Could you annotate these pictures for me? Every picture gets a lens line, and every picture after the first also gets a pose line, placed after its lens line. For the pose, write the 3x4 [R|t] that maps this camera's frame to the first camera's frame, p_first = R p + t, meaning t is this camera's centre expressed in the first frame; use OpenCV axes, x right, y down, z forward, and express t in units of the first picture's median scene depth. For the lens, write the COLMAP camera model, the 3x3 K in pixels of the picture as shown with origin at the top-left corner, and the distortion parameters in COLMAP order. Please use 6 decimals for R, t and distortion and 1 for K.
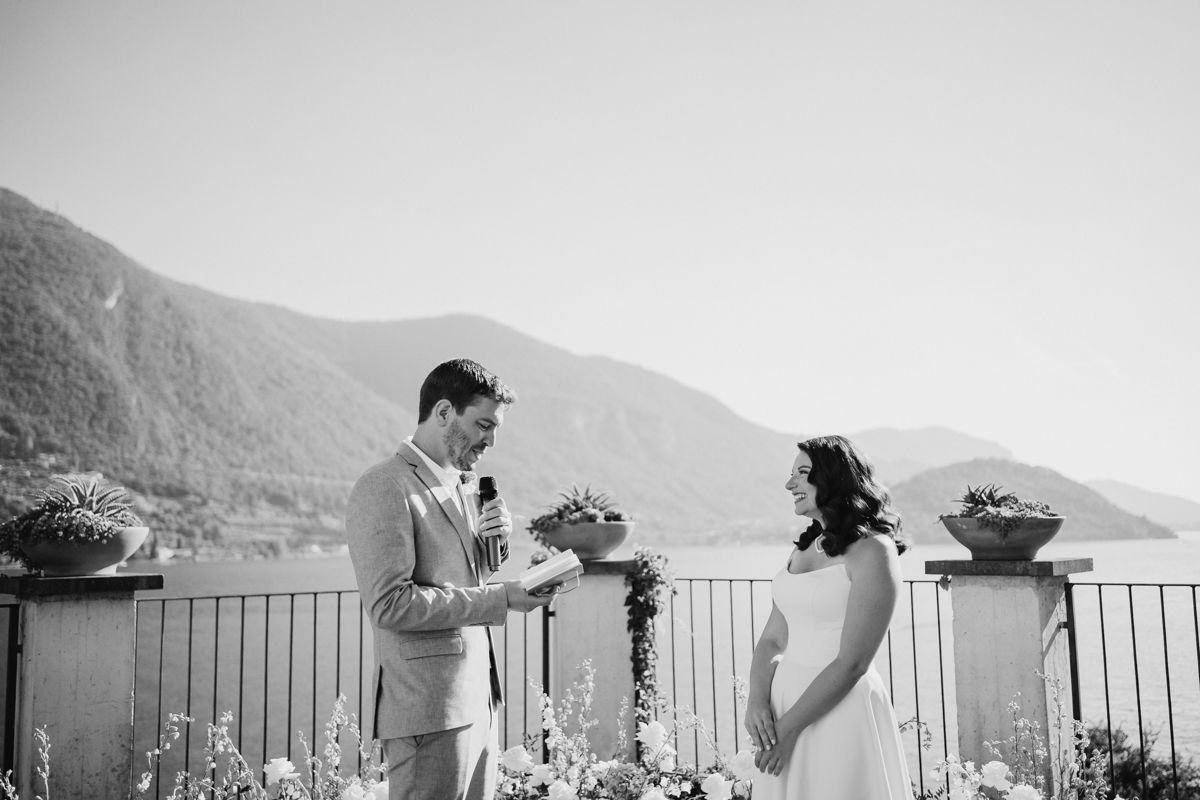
lens RADIAL K [[1228.6, 0, 600.0], [0, 1228.6, 400.0], [0, 0, 1]] dist [0.008252, 0.004241]
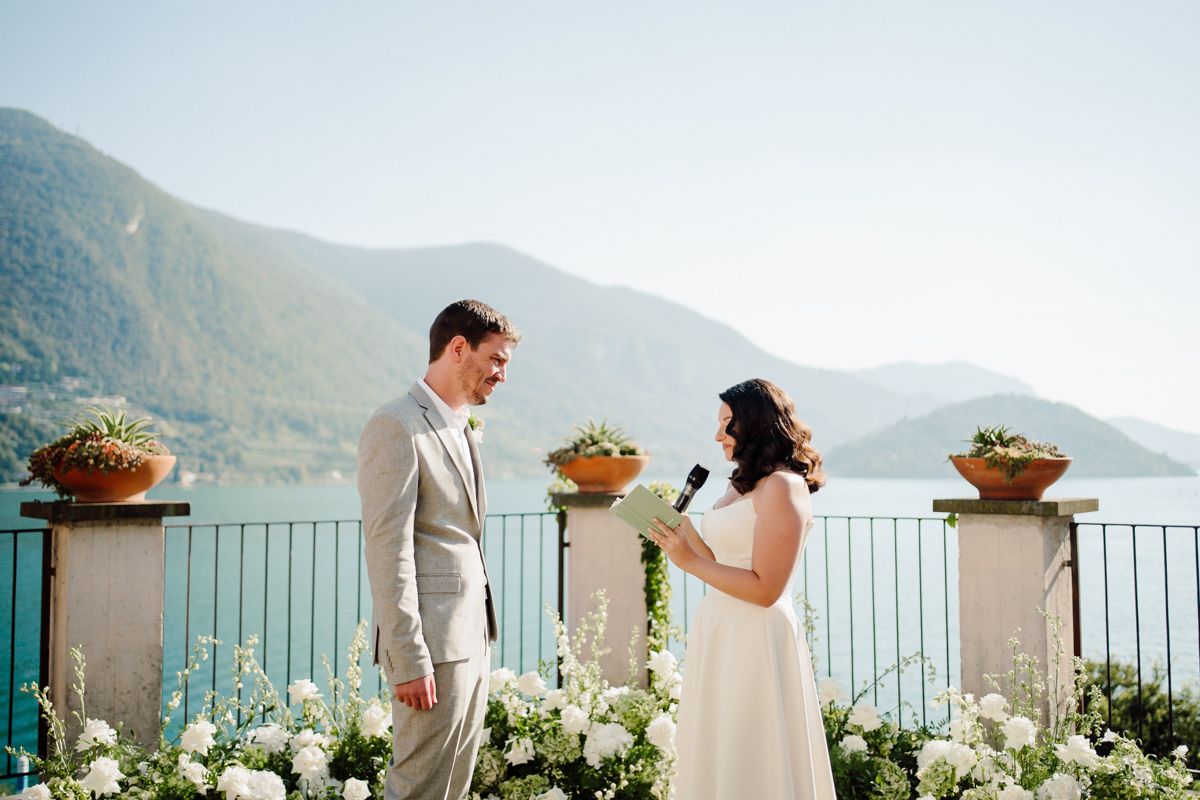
lens RADIAL K [[1228.6, 0, 600.0], [0, 1228.6, 400.0], [0, 0, 1]] dist [0.008252, 0.004241]
pose [[0.999799, 0.012593, -0.015571, 0.002524], [-0.011691, 0.998321, 0.056724, -0.004838], [0.016259, -0.056531, 0.998268, -0.014620]]
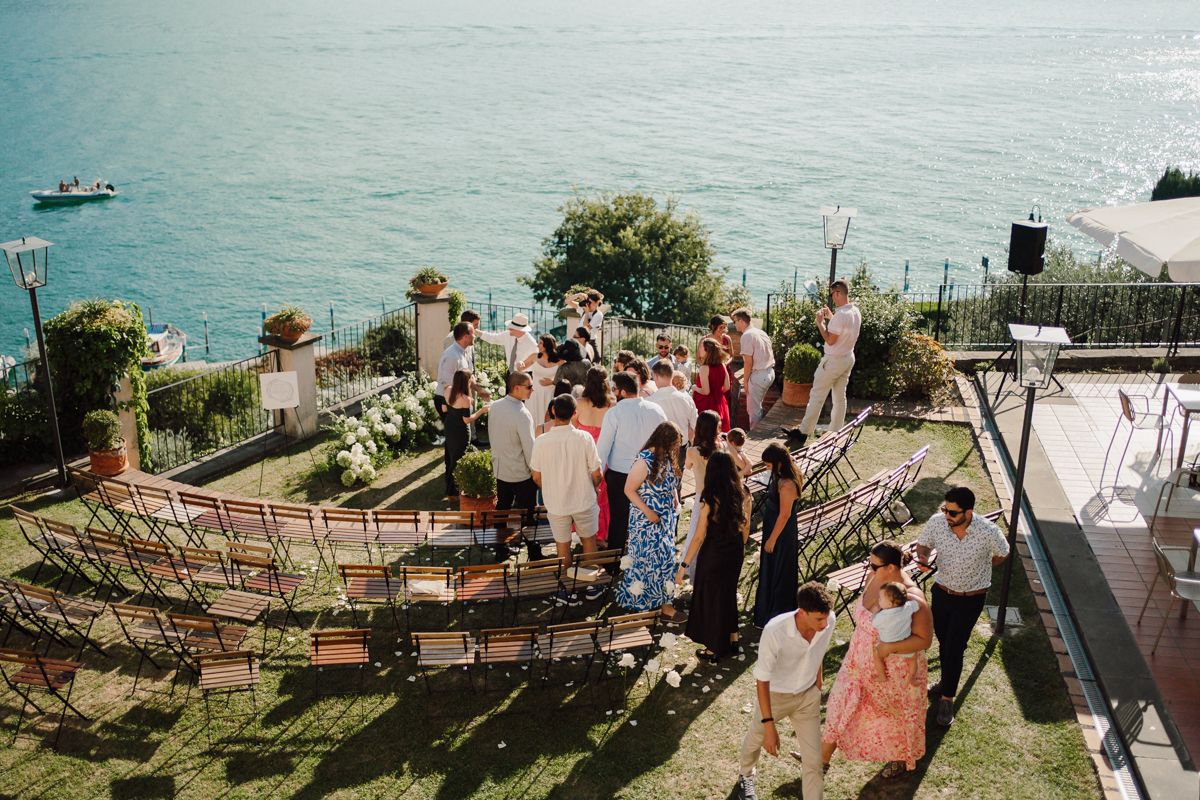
lens RADIAL K [[1228.6, 0, 600.0], [0, 1228.6, 400.0], [0, 0, 1]] dist [0.008252, 0.004241]
pose [[0.943669, -0.087280, 0.319172, -0.535434], [-0.063496, 0.898893, 0.433542, -0.837052], [-0.324741, -0.429387, 0.842716, -1.435250]]
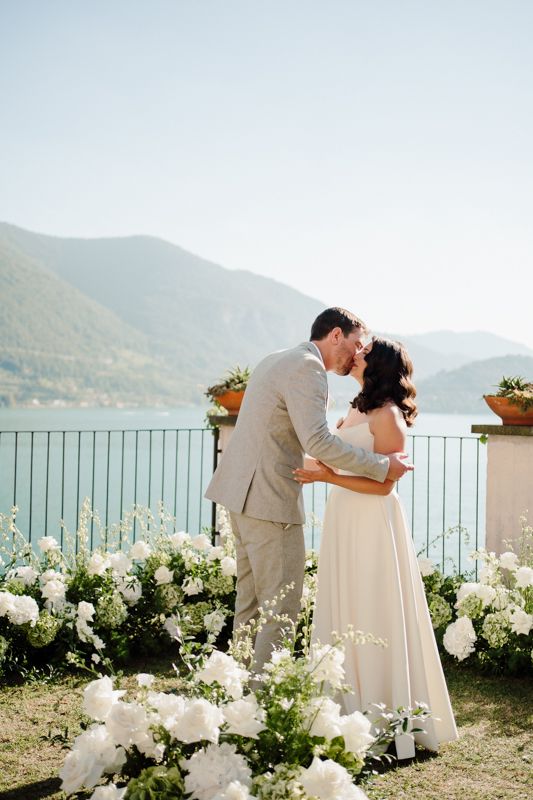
lens RADIAL K [[879.5, 0, 266.5], [0, 879.5, 400.0], [0, 0, 1]] dist [0.007221, 0.011968]
pose [[0.998843, 0.036265, 0.031577, -0.018977], [-0.039498, 0.993299, 0.108614, -0.005536], [-0.027427, -0.109736, 0.993582, -0.054208]]
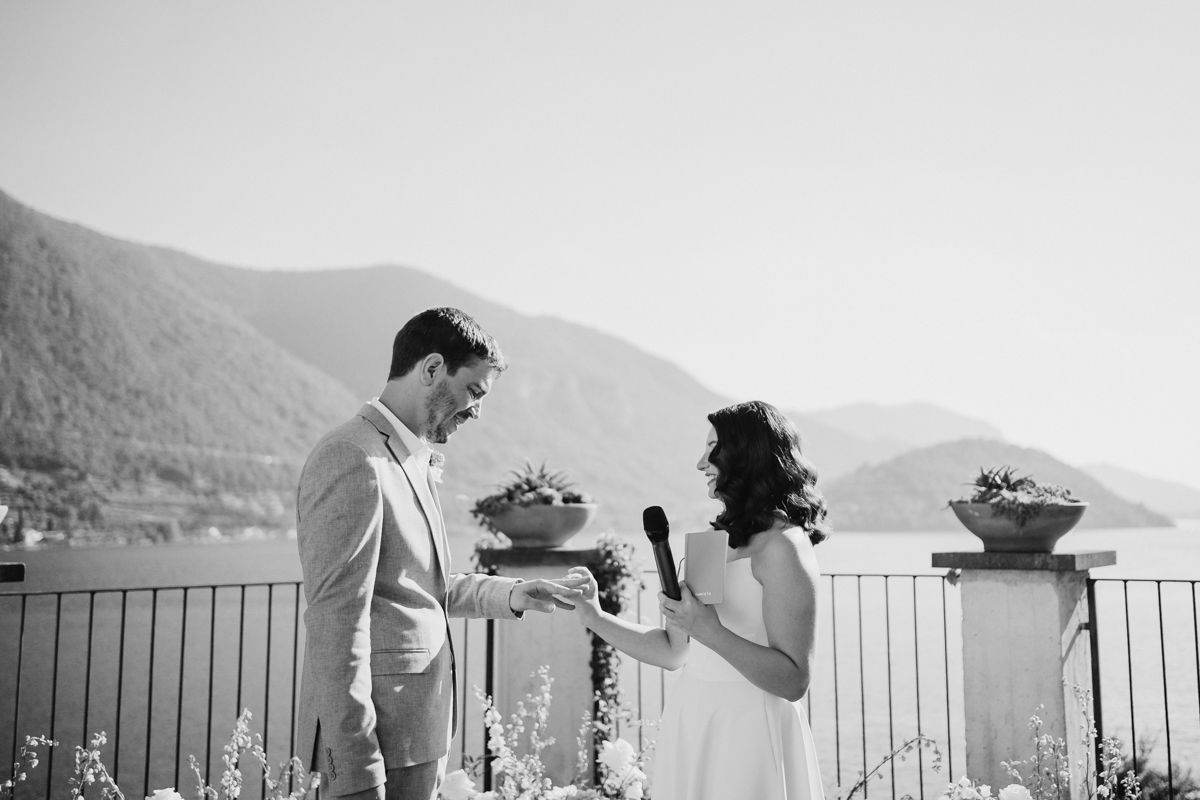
lens RADIAL K [[1383.9, 0, 678.5], [0, 1383.9, 348.4], [0, 0, 1]] dist [0.007052, -0.001153]
pose [[0.995451, 0.020007, 0.093149, -0.007722], [-0.018741, 0.999720, -0.014440, 0.002920], [-0.093411, 0.012629, 0.995548, 0.029409]]
